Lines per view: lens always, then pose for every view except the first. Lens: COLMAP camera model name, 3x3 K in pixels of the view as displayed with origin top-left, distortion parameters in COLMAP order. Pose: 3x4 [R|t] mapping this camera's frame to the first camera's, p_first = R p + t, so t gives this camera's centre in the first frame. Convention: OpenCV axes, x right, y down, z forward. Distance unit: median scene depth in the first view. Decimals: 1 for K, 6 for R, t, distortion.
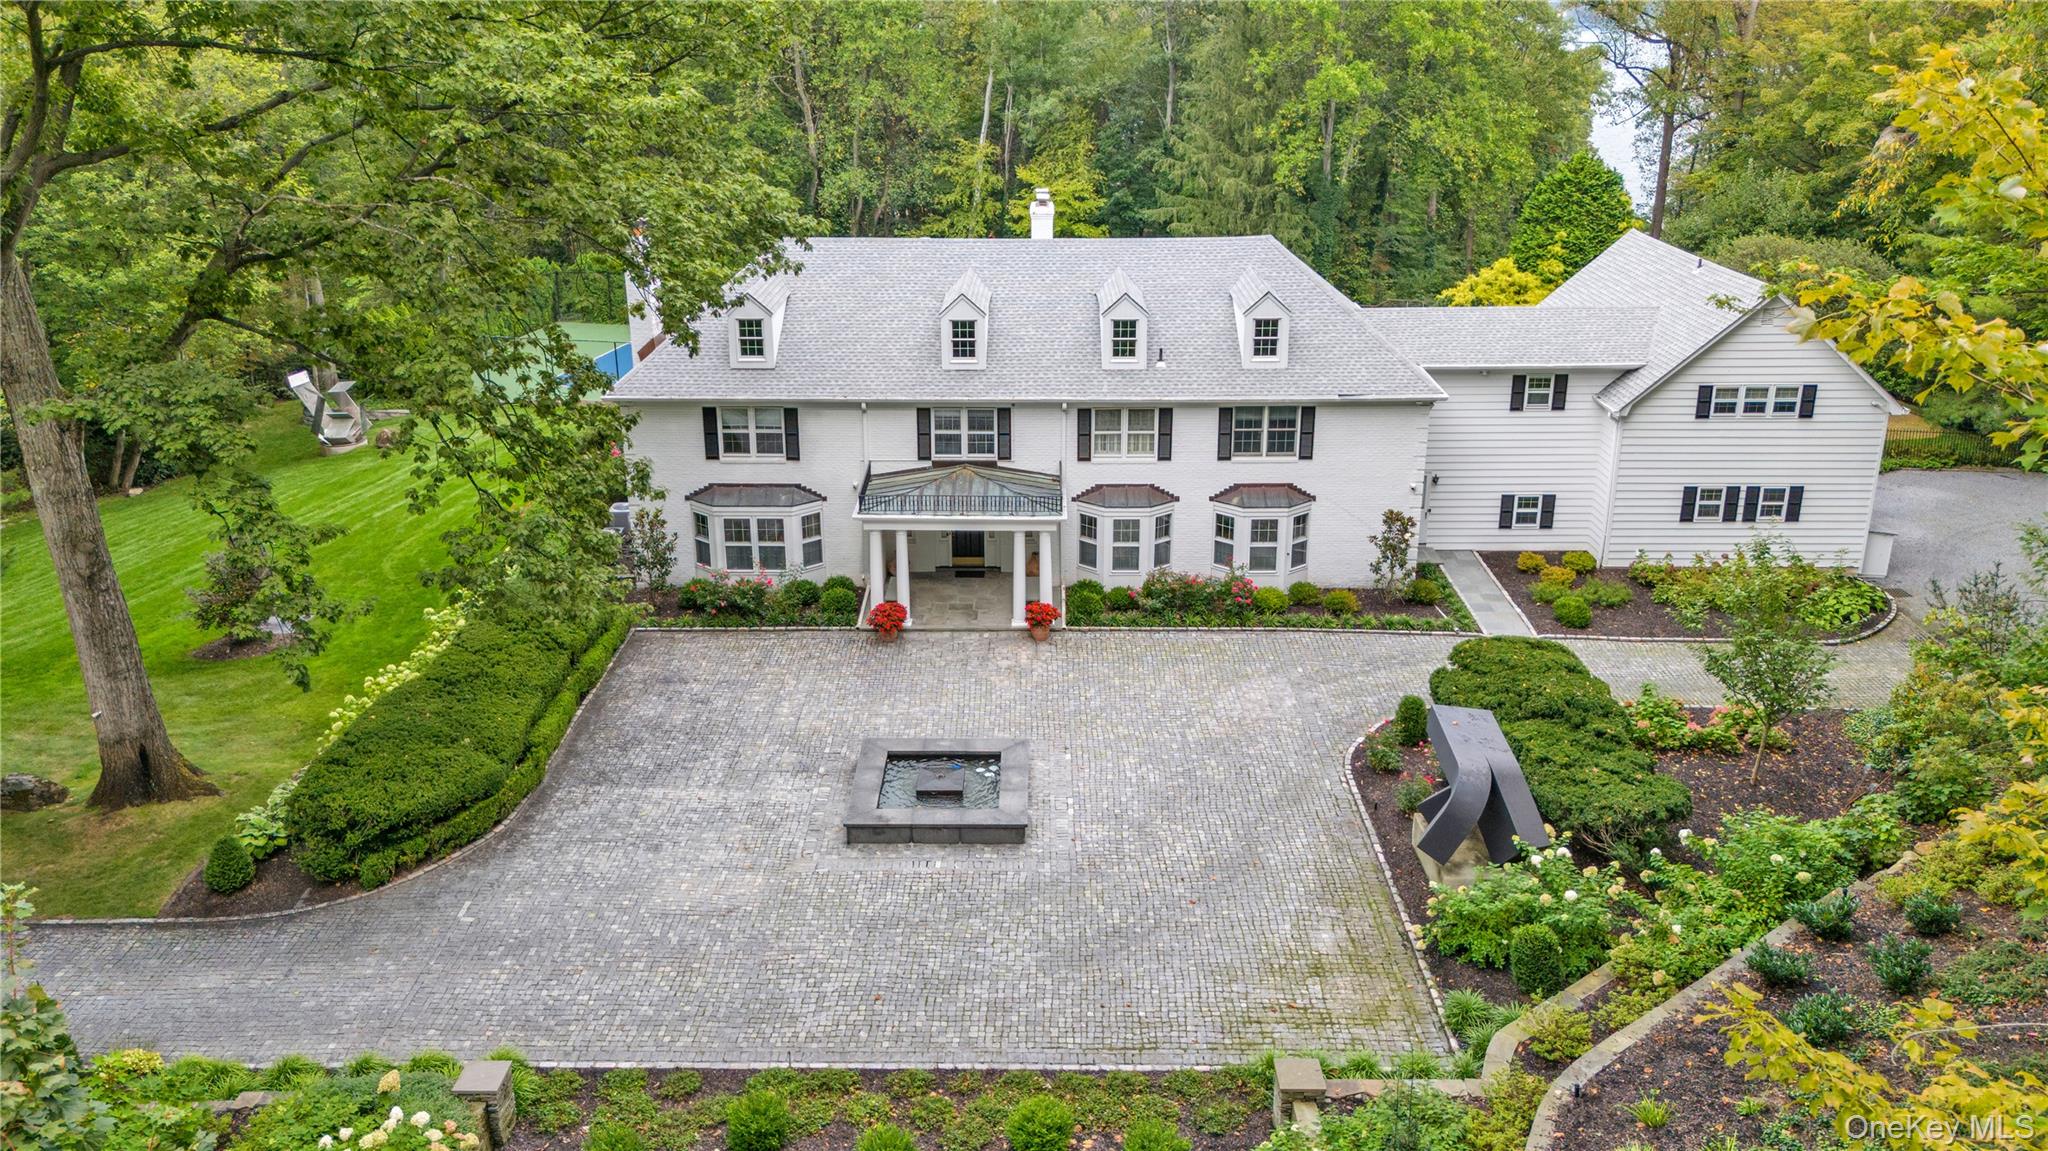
lens RADIAL K [[1574.0, 0, 994.3], [0, 1574.0, 501.8], [0, 0, 1]] dist [0.071319, -0.093193]
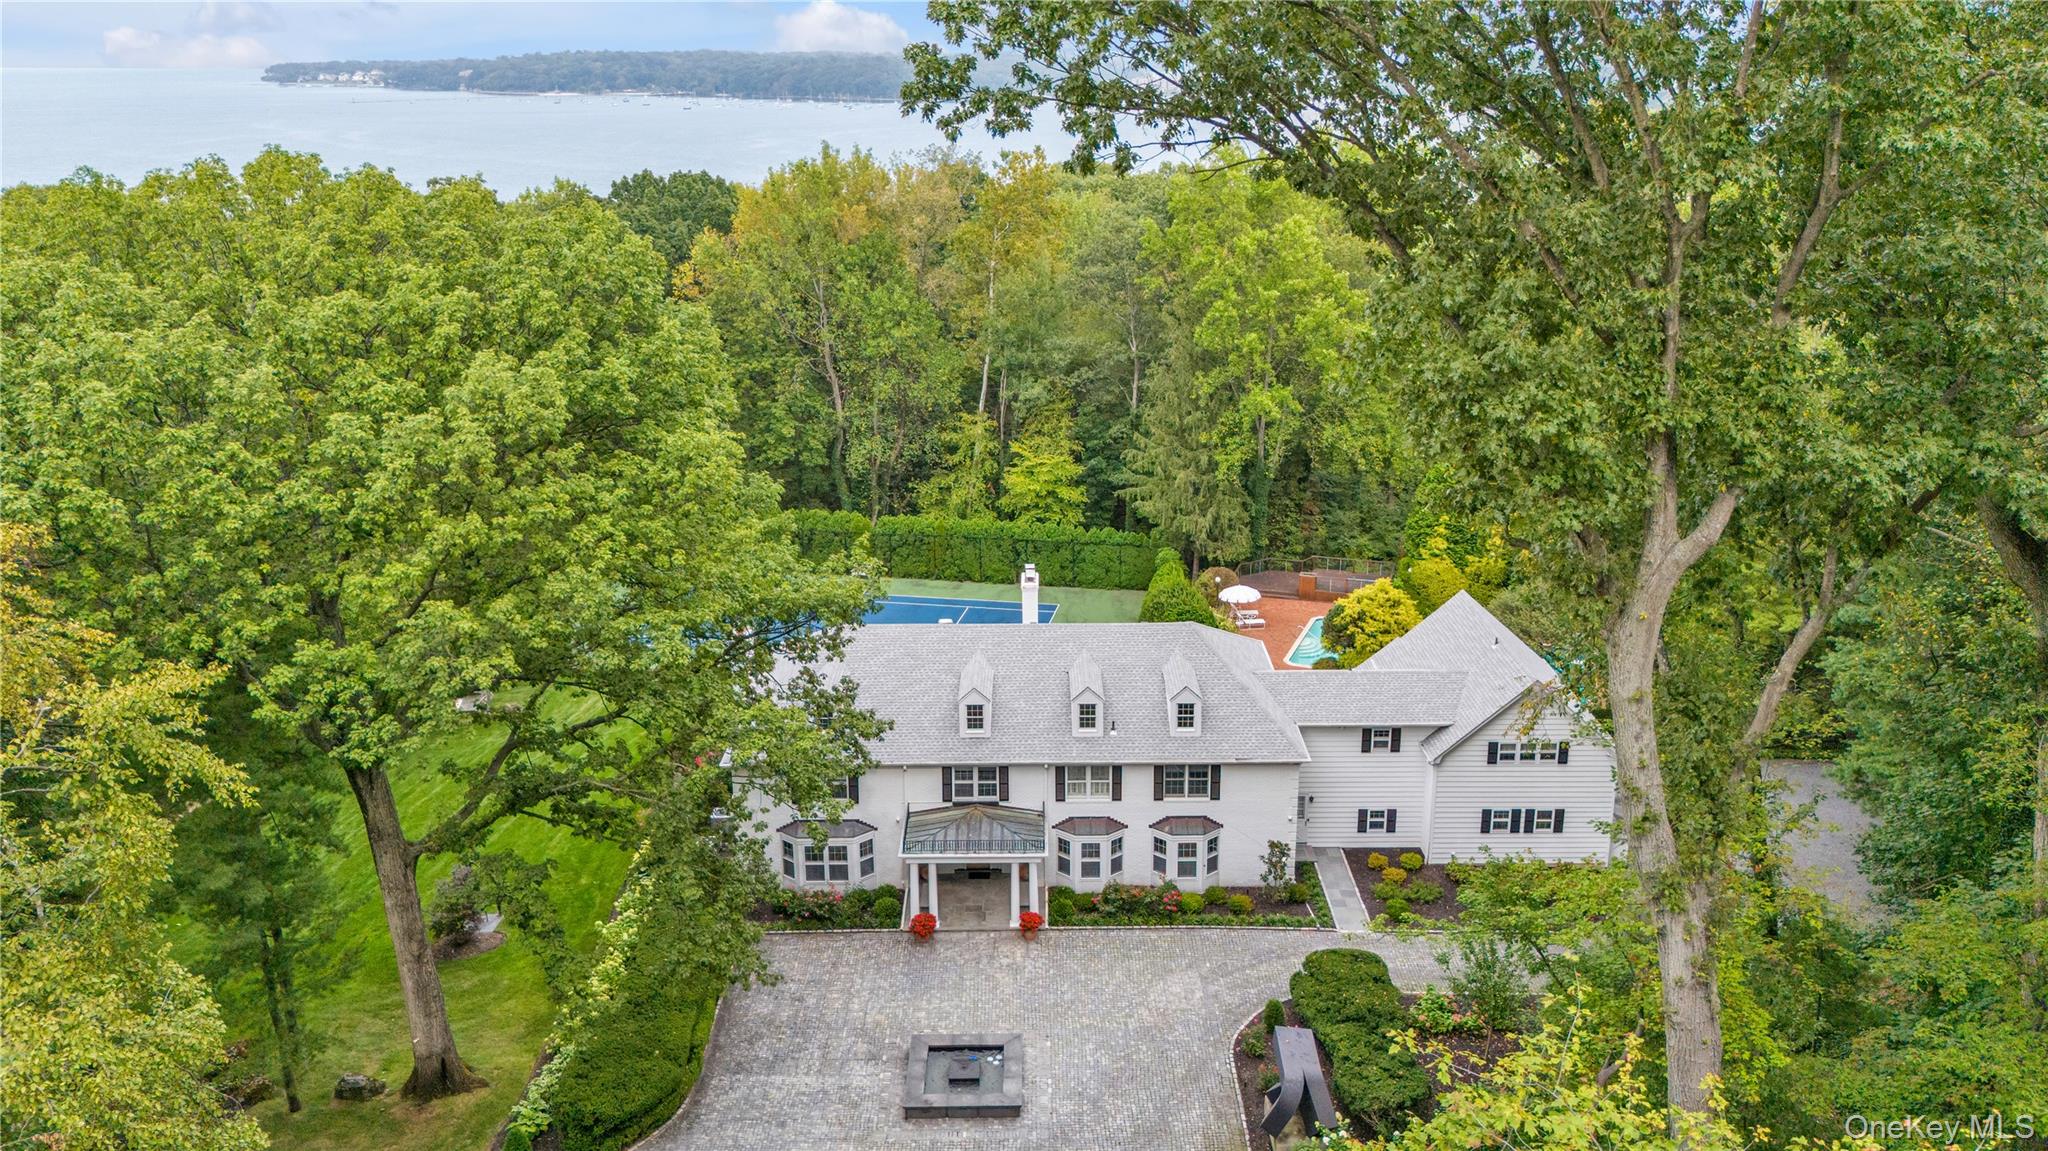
lens RADIAL K [[1574.0, 0, 1039.2], [0, 1574.0, 520.6], [0, 0, 1]] dist [0.071319, -0.093193]
pose [[0.999458, -0.006627, 0.032258, -0.006032], [0.007525, 0.999586, -0.027787, -0.239731], [-0.032060, 0.028015, 0.999093, -0.425218]]
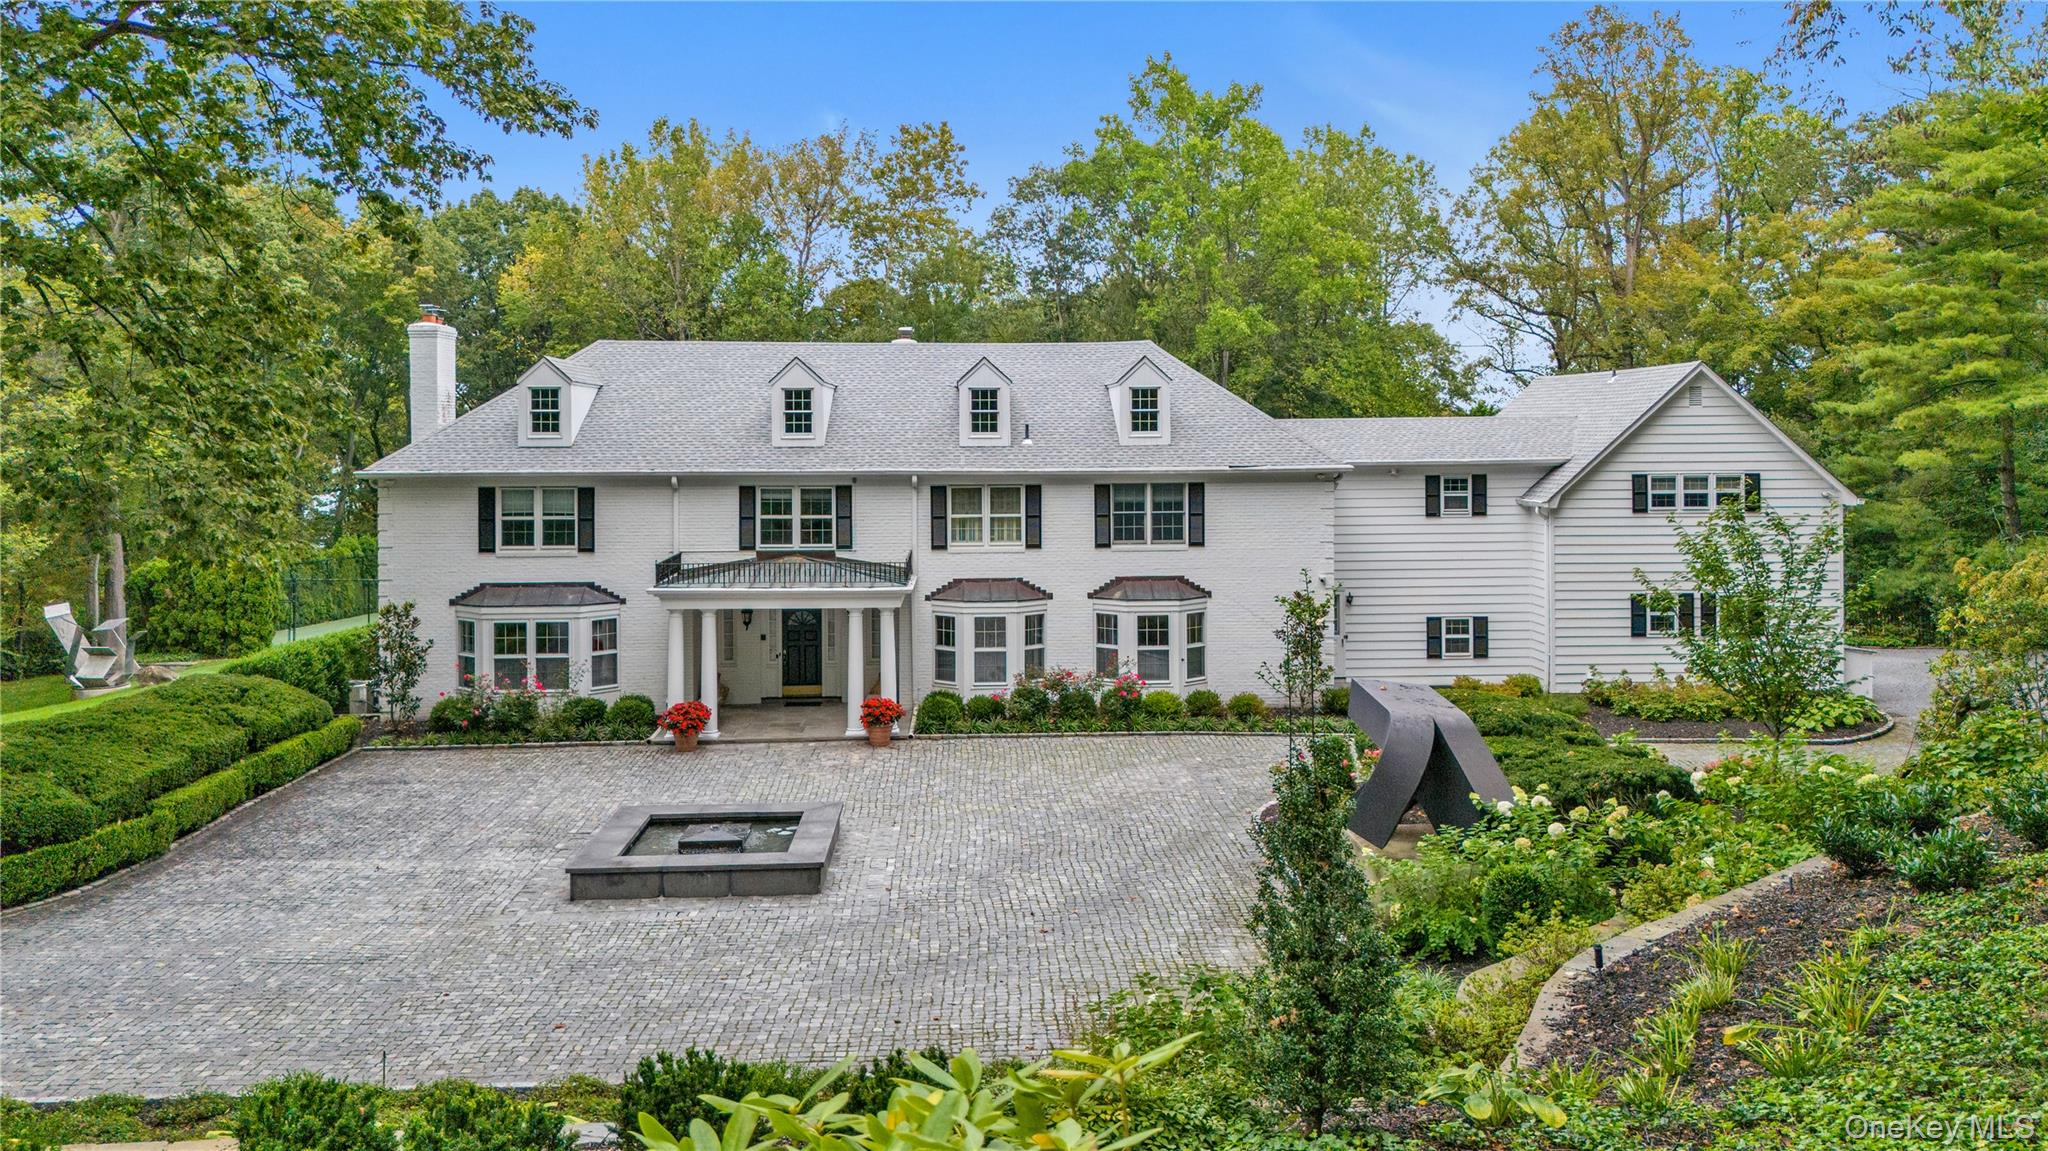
lens RADIAL K [[1574.0, 0, 1034.2], [0, 1574.0, 463.7], [0, 0, 1]] dist [0.071319, -0.093193]
pose [[0.997615, 0.003074, 0.068955, 0.049872], [0.018286, 0.951543, -0.306972, 0.190289], [-0.066558, 0.307501, 0.949217, 0.181347]]
